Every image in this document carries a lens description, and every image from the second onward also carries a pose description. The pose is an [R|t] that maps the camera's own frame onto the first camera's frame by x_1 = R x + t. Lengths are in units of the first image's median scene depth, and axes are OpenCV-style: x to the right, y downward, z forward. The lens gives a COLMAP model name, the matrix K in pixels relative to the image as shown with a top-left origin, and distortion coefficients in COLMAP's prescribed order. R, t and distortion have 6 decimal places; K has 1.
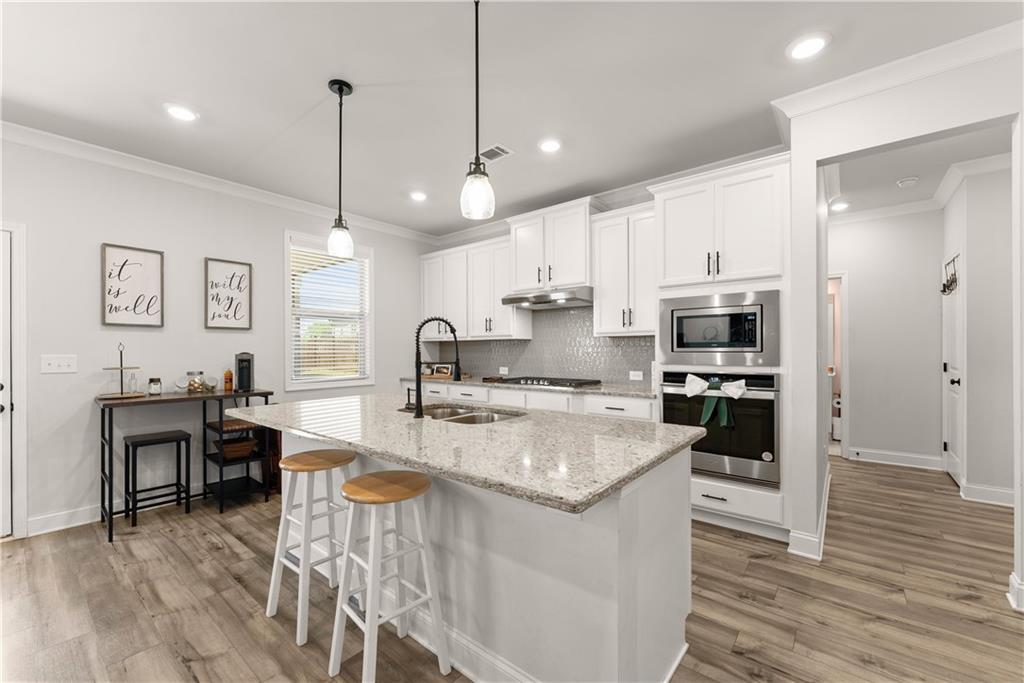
lens RADIAL K [[413.4, 0, 504.4], [0, 413.4, 350.1], [0, 0, 1]] dist [-0.003901, 0.000301]
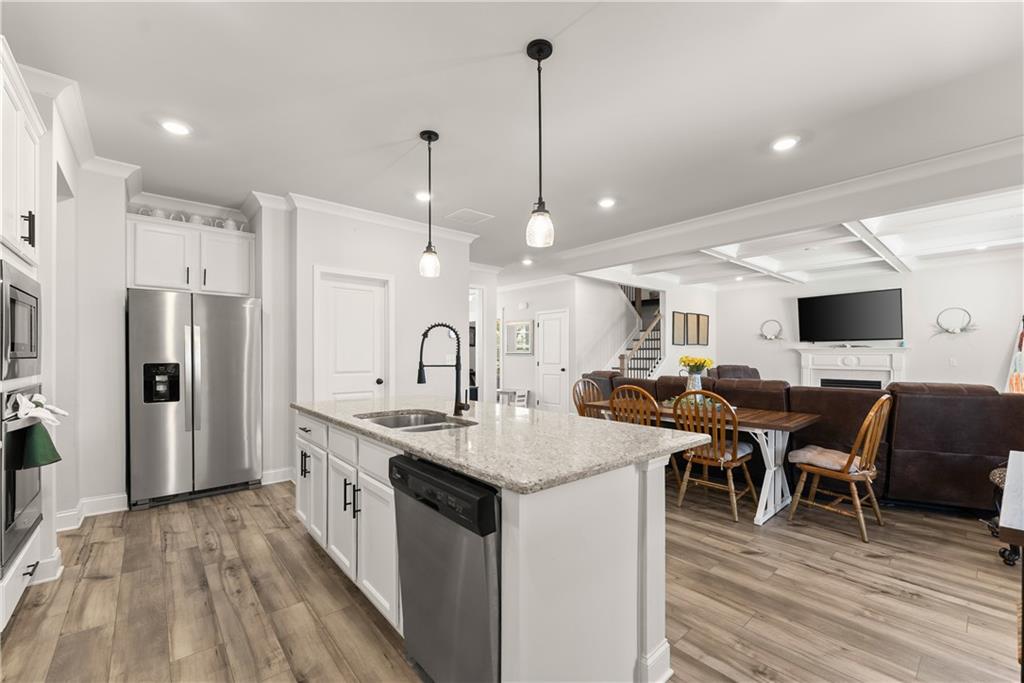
lens RADIAL K [[413.4, 0, 515.0], [0, 413.4, 353.9], [0, 0, 1]] dist [-0.003901, 0.000301]
pose [[-0.986821, 0.004961, 0.161738, -0.350829], [0.004899, 0.999988, -0.000781, 0.001364], [-0.161740, 0.000021, -0.986833, 1.345099]]
